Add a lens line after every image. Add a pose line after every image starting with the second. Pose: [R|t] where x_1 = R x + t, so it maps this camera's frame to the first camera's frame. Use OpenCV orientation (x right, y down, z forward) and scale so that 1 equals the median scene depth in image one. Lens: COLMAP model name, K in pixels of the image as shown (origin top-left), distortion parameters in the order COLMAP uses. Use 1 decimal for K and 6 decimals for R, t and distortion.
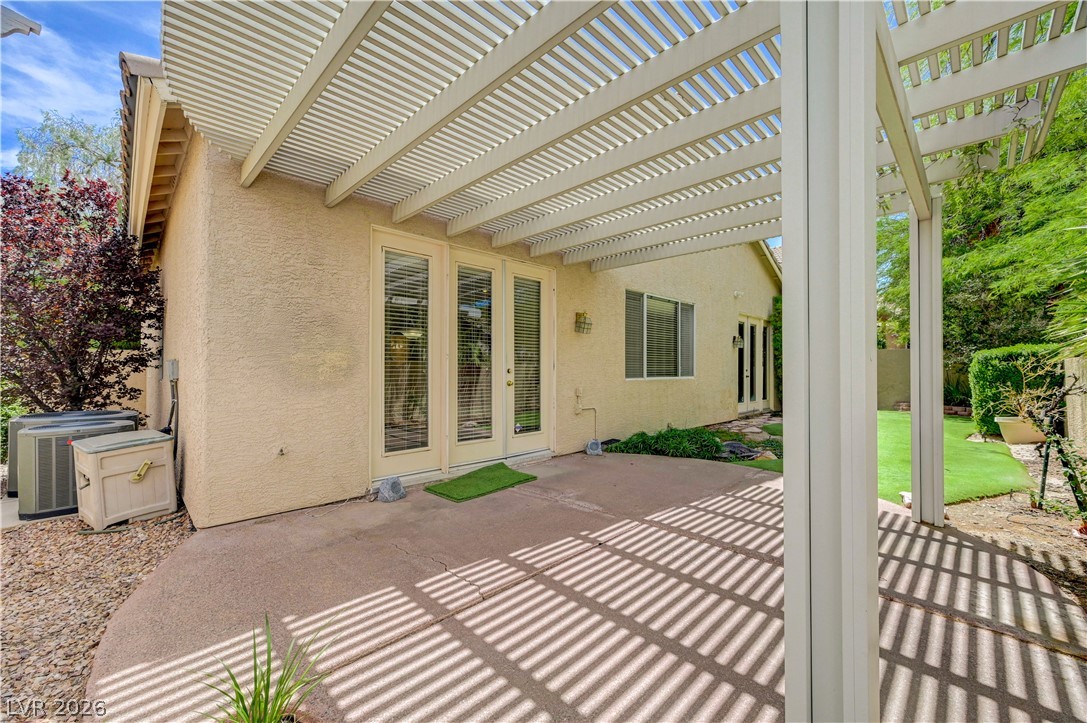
lens RADIAL K [[429.7, 0, 545.8], [0, 429.7, 365.0], [0, 0, 1]] dist [0.003100, -0.000619]
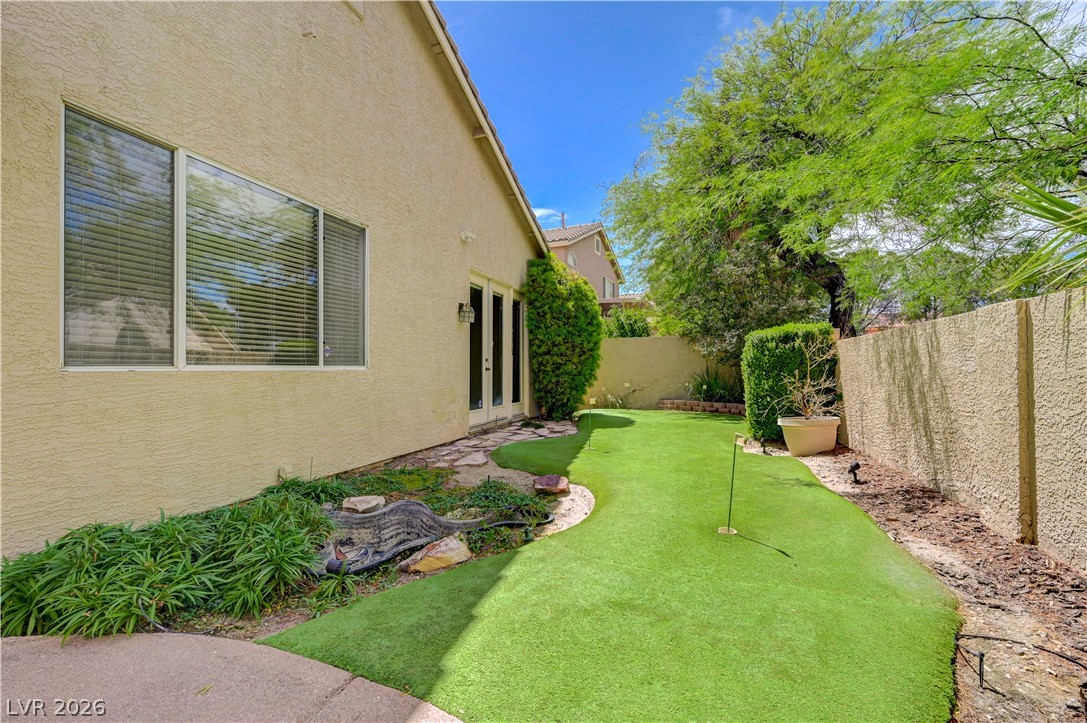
lens RADIAL K [[455.6, 0, 543.4], [0, 455.6, 367.4], [0, 0, 1]] dist [0.005193, 0.000107]
pose [[0.897866, -0.003725, 0.440254, 0.324839], [0.001667, 0.999986, 0.005061, 0.028392], [-0.440266, -0.003810, 0.897859, 0.452514]]
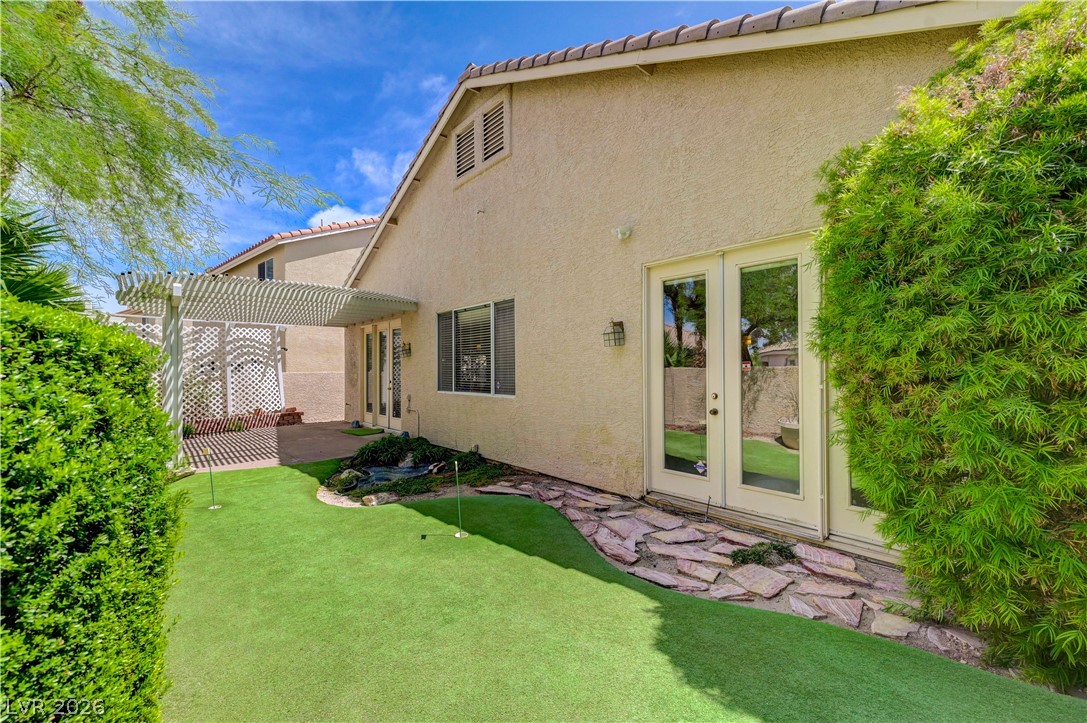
lens RADIAL K [[429.7, 0, 541.1], [0, 429.7, 363.6], [0, 0, 1]] dist [0.003100, -0.000619]
pose [[-0.042515, -0.017296, -0.998946, 1.180246], [0.012731, 0.999760, -0.017852, -0.015405], [0.999015, -0.013476, -0.042284, 1.183193]]
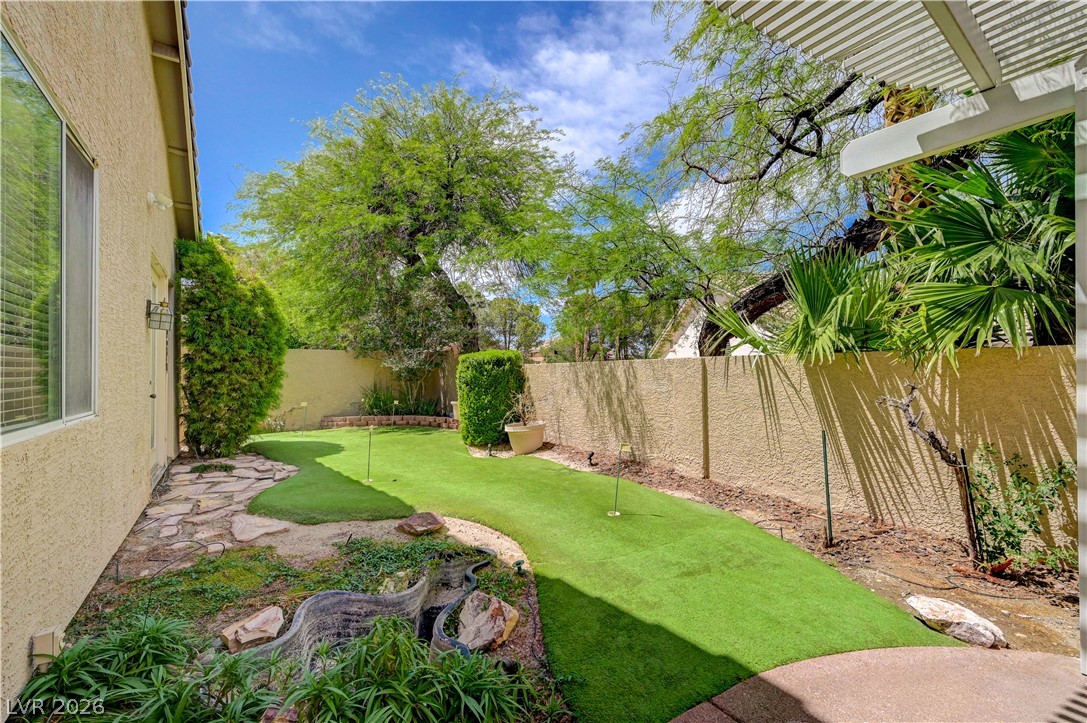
lens RADIAL K [[455.6, 0, 544.1], [0, 455.6, 364.6], [0, 0, 1]] dist [0.005193, 0.000107]
pose [[0.172838, 0.006937, 0.984926, 0.092538], [0.003127, 0.999966, -0.007592, -0.002995], [-0.984945, 0.004392, 0.172810, 0.710097]]
